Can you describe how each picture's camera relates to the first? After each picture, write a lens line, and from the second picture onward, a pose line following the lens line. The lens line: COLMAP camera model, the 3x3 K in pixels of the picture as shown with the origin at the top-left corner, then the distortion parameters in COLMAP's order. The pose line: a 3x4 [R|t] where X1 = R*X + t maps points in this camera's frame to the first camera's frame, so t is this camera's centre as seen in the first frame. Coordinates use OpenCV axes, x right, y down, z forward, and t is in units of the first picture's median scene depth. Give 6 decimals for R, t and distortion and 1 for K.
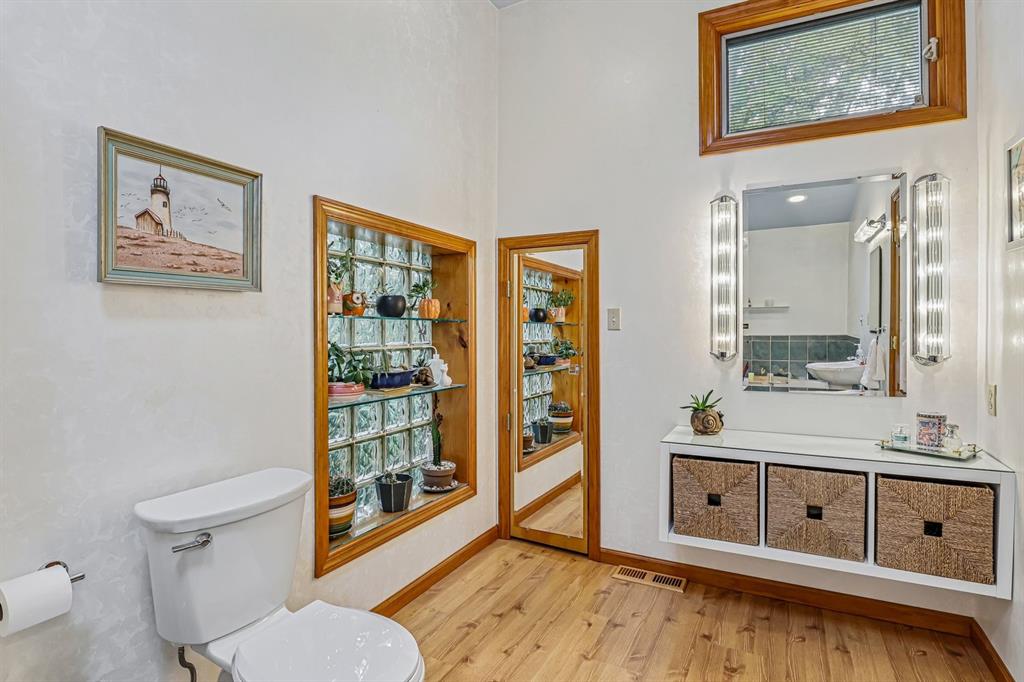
lens RADIAL K [[532.4, 0, 511.9], [0, 532.4, 333.6], [0, 0, 1]] dist [-0.013223, -0.000588]
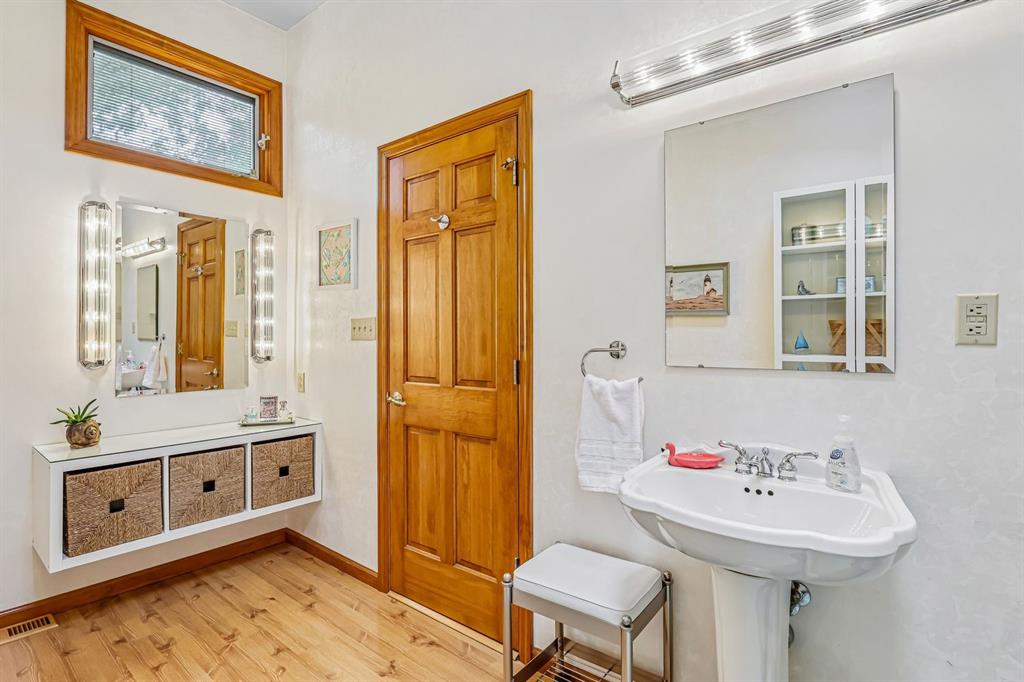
lens RADIAL K [[491.1, 0, 512.4], [0, 491.1, 340.7], [0, 0, 1]] dist [-0.024354, 0.002940]
pose [[0.189640, -0.002708, 0.981850, -0.378101], [0.002597, 0.999994, 0.002256, -0.001082], [-0.981850, 0.002122, 0.189646, 0.086635]]
